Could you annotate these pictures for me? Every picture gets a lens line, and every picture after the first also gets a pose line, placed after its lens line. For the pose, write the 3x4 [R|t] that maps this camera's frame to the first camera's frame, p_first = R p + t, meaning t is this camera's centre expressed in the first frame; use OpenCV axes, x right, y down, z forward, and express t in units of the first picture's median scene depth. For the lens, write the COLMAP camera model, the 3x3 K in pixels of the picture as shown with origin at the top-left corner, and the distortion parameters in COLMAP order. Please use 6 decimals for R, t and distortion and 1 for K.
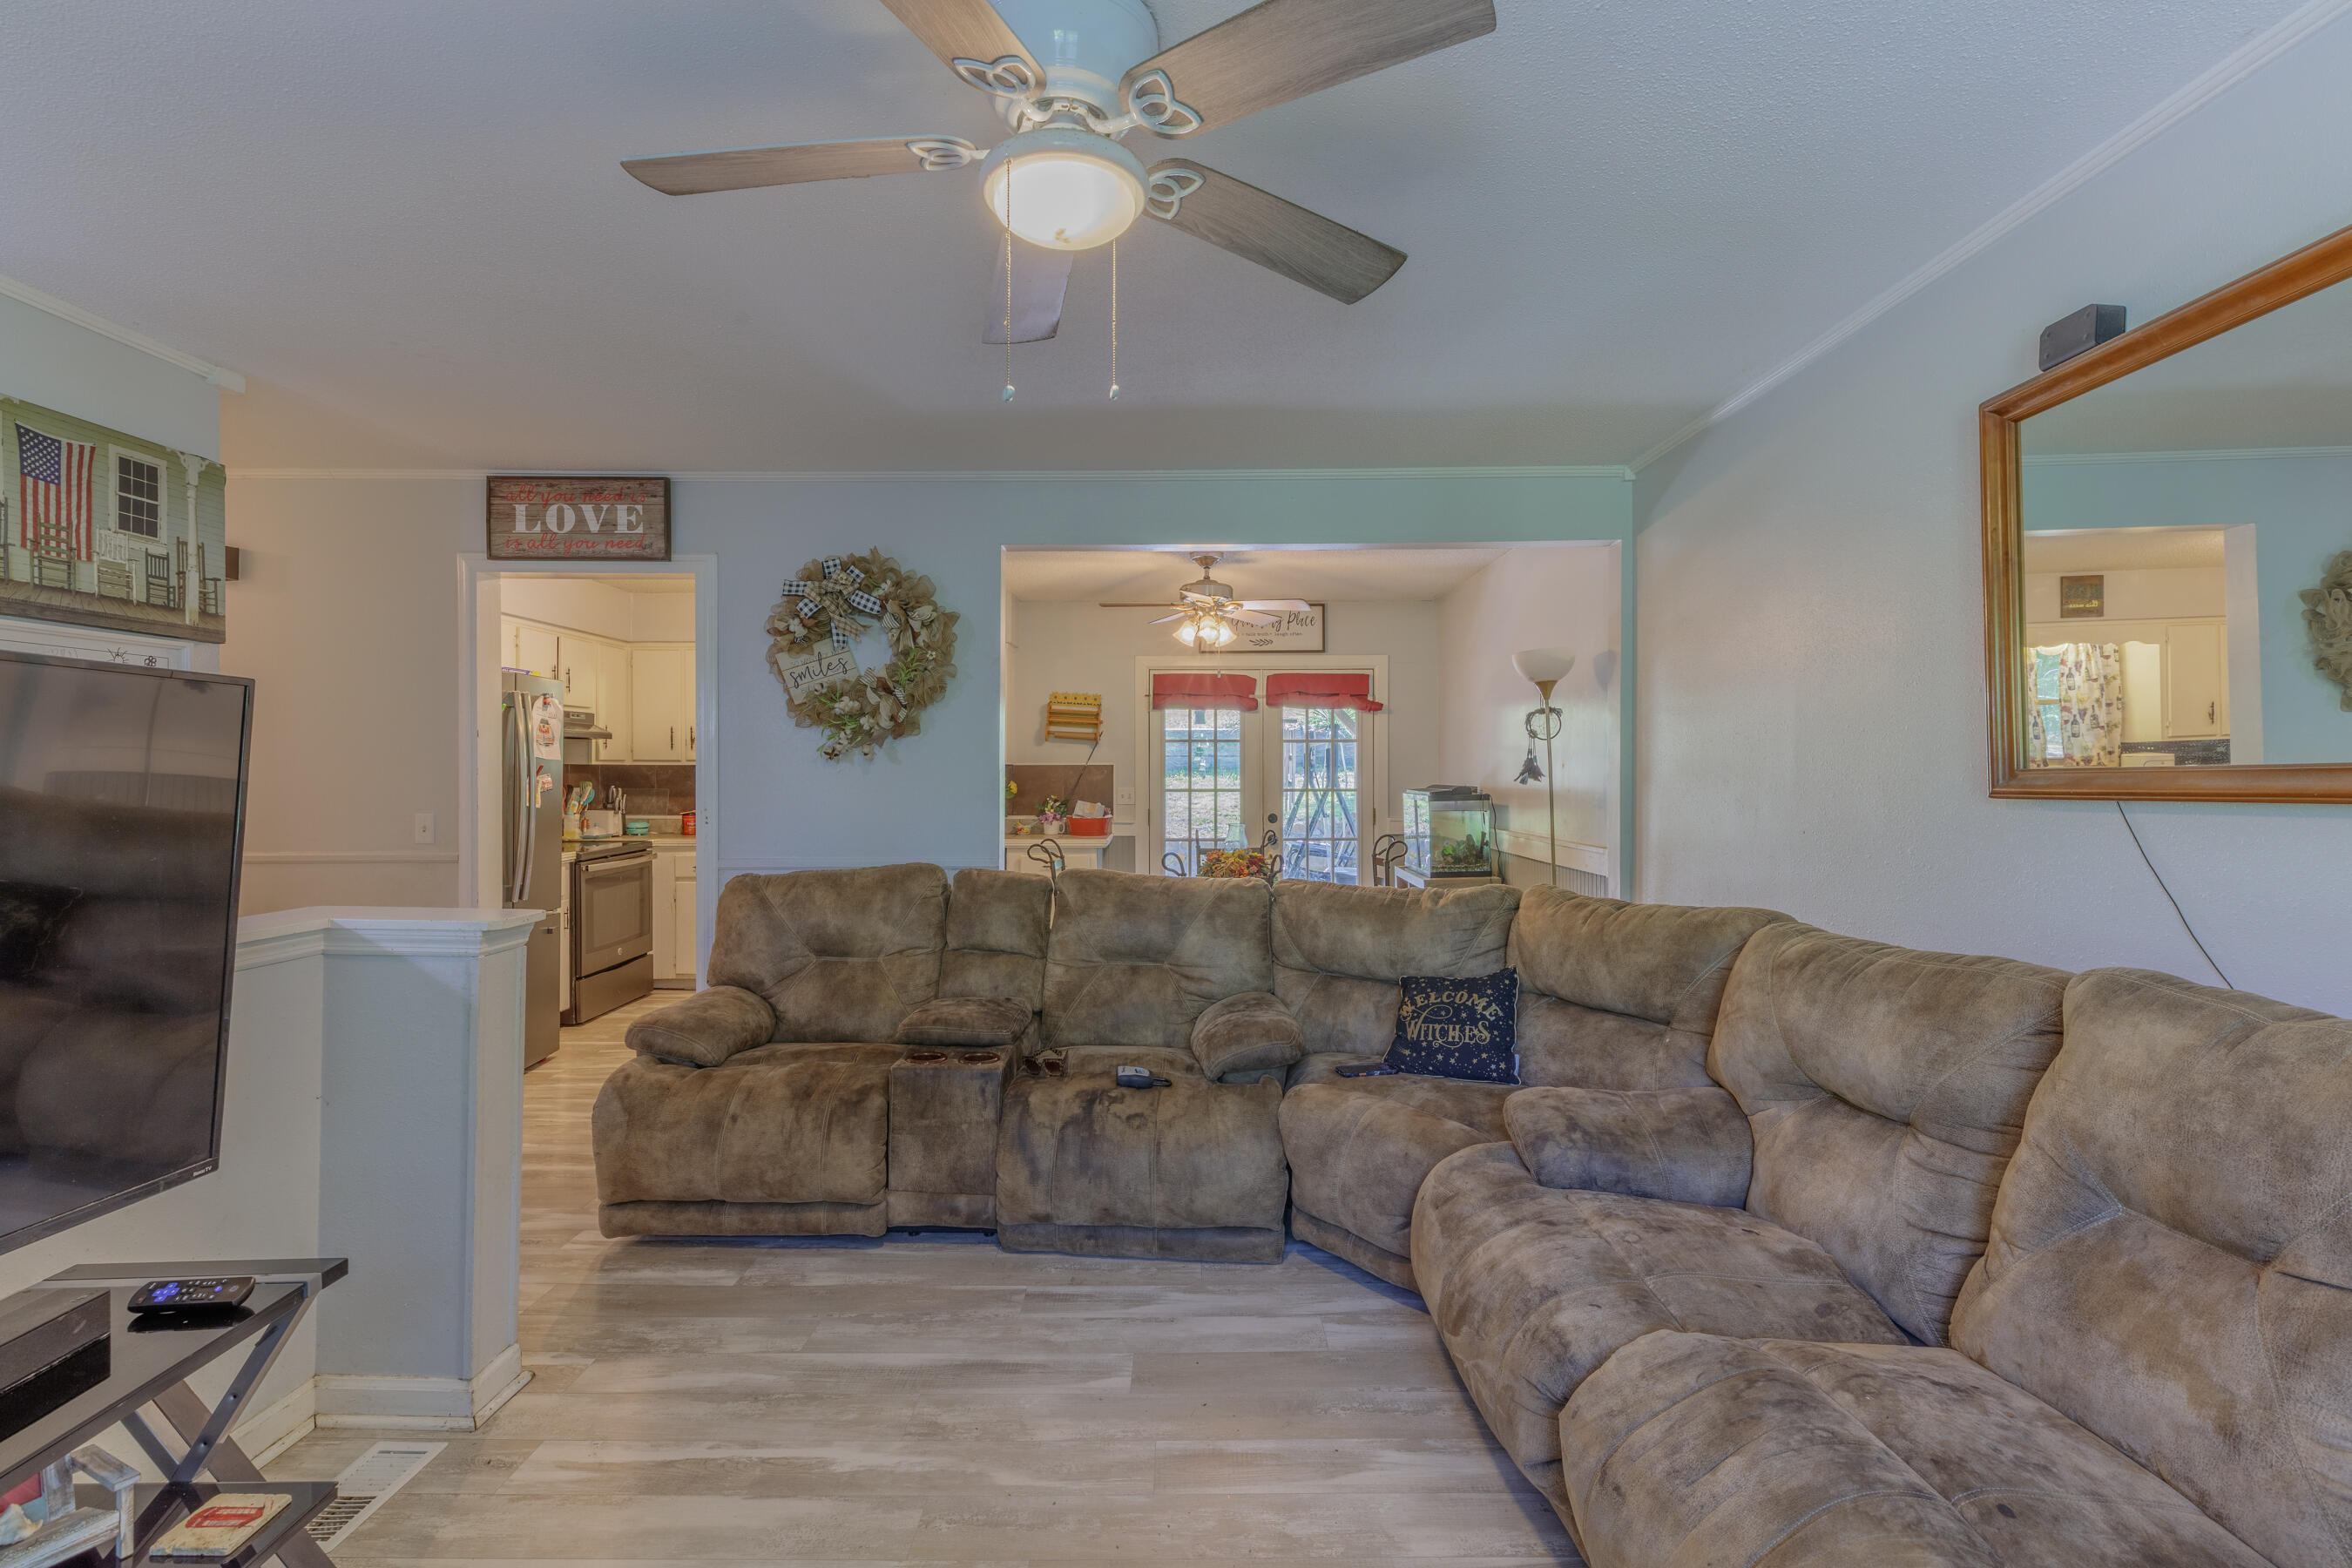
lens RADIAL K [[1050.3, 0, 1182.7], [0, 1050.3, 768.0], [0, 0, 1]] dist [0.003995, 0.000361]
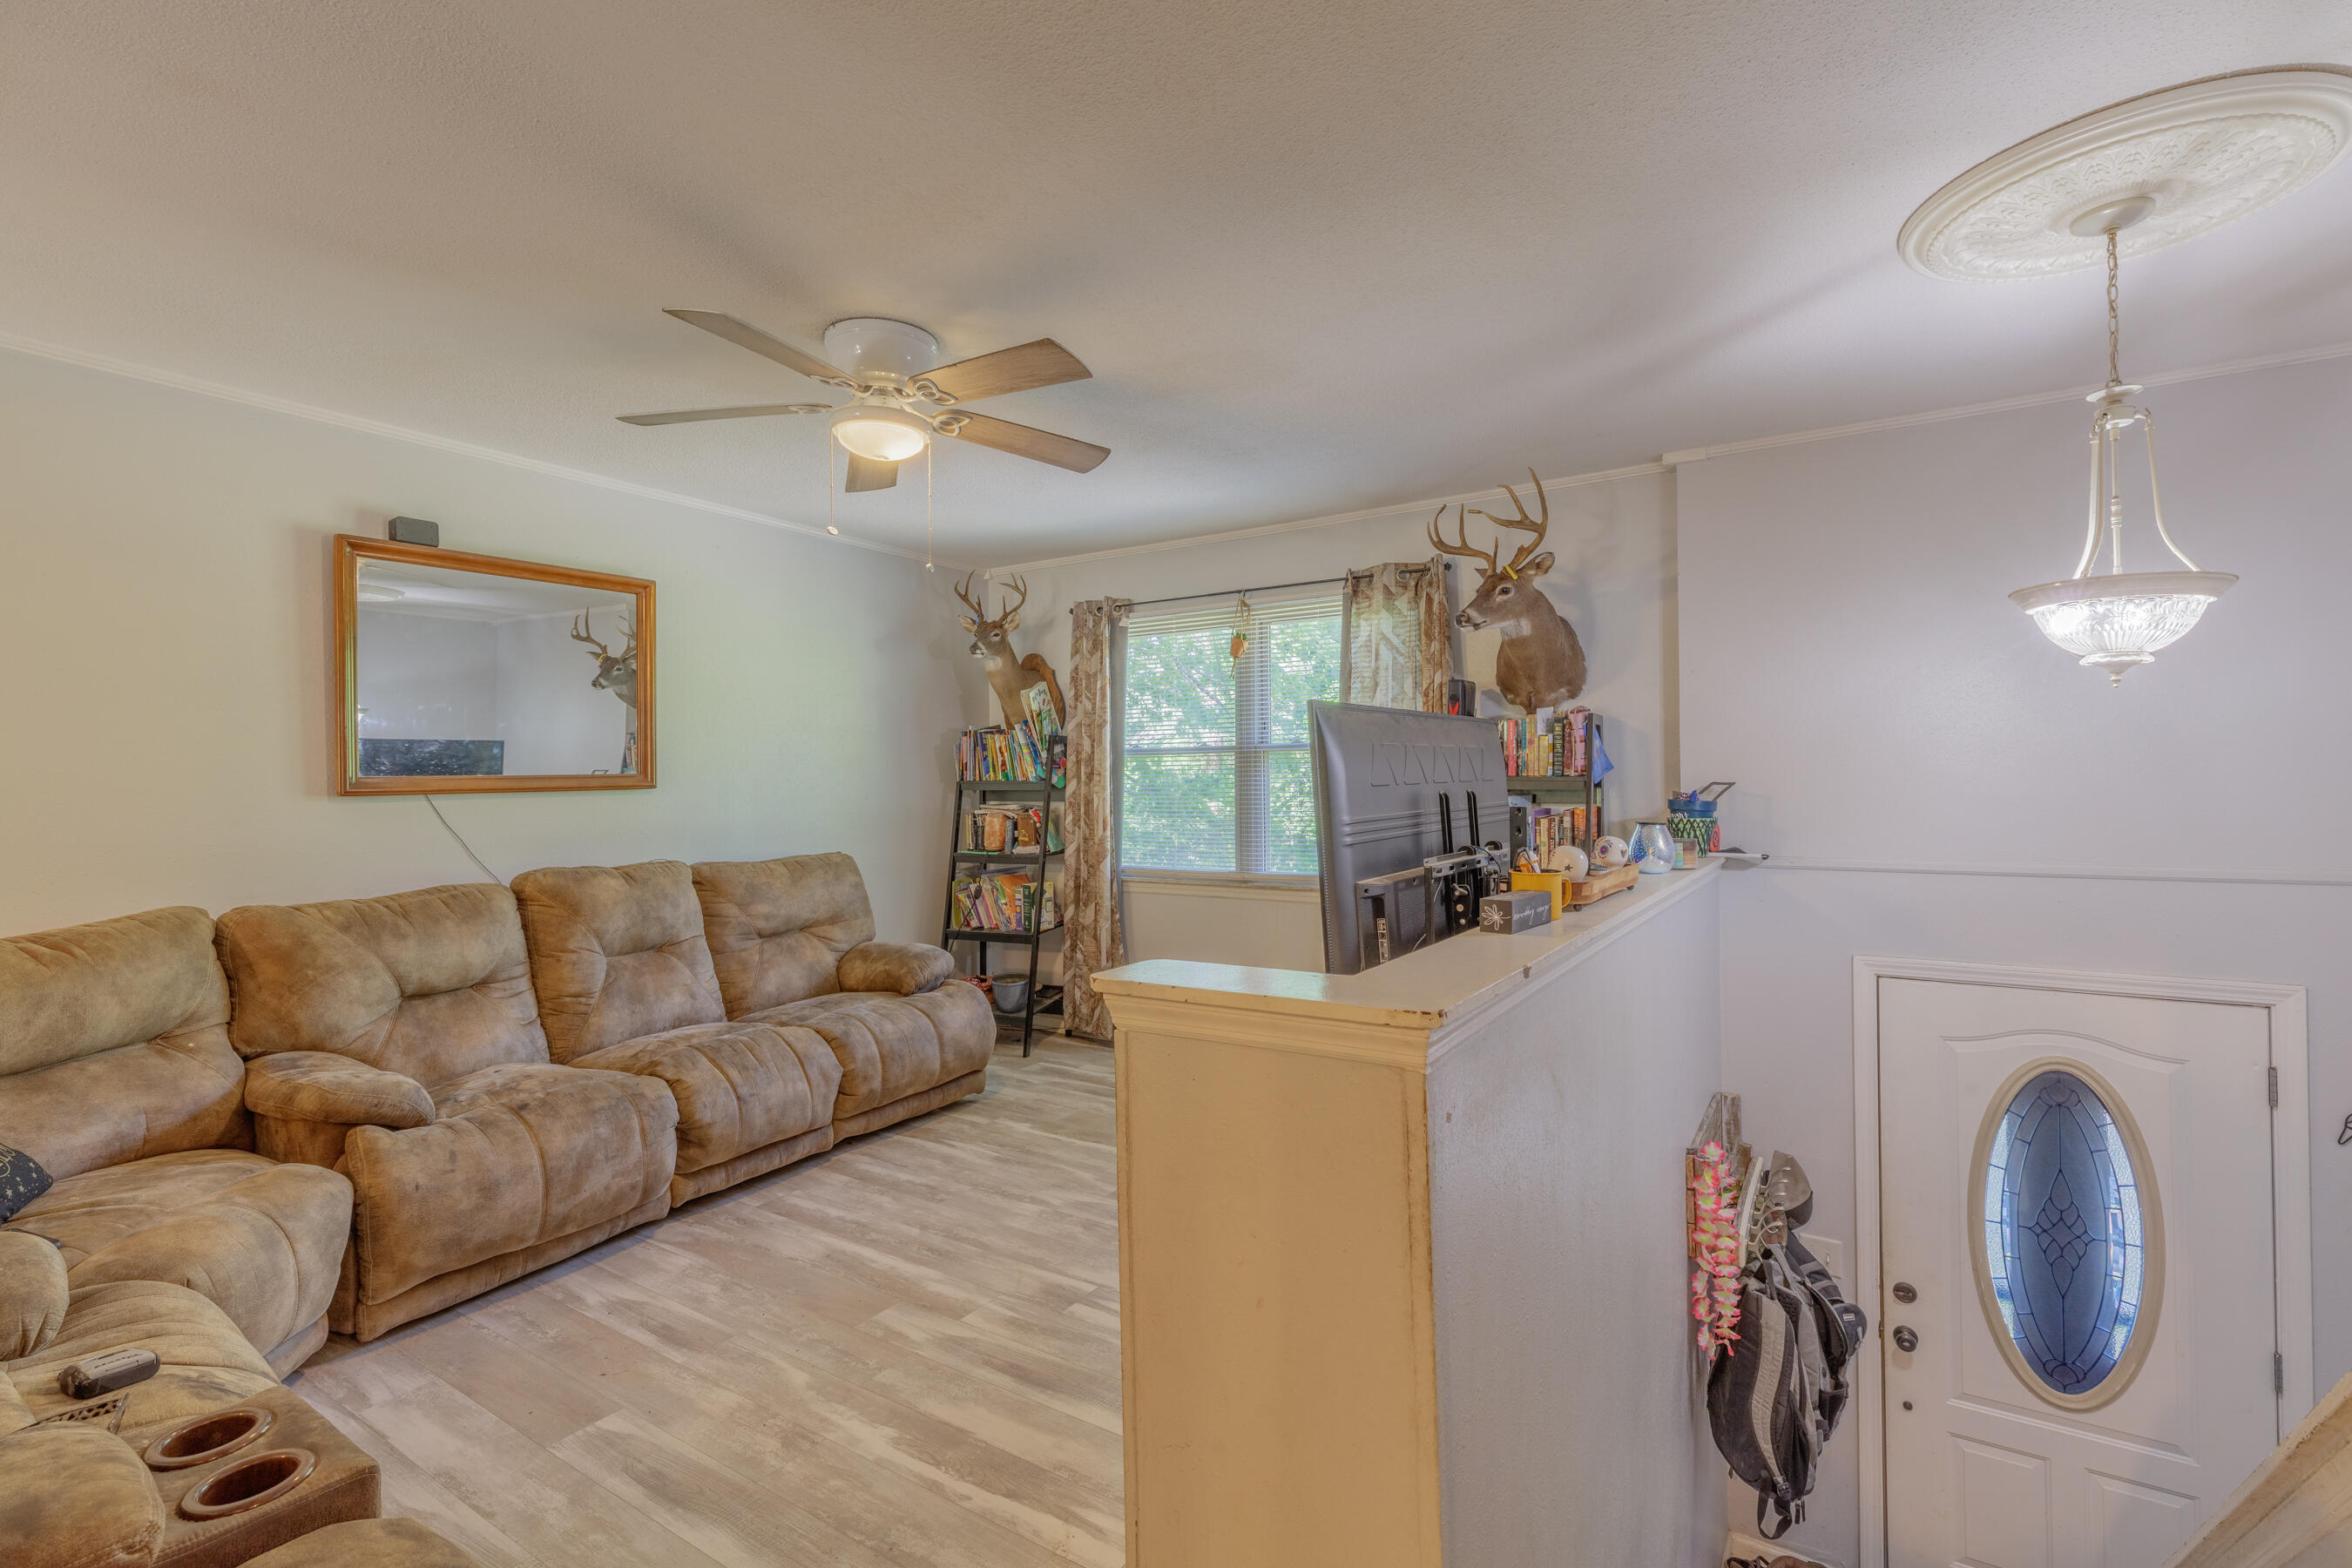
lens RADIAL K [[1050.3, 0, 1182.7], [0, 1050.3, 768.0], [0, 0, 1]] dist [0.003995, 0.000361]
pose [[-0.836040, 0.014098, 0.548487, -0.258651], [0.009530, 0.999892, -0.011174, 0.004145], [-0.548586, -0.004115, -0.836084, 0.385749]]
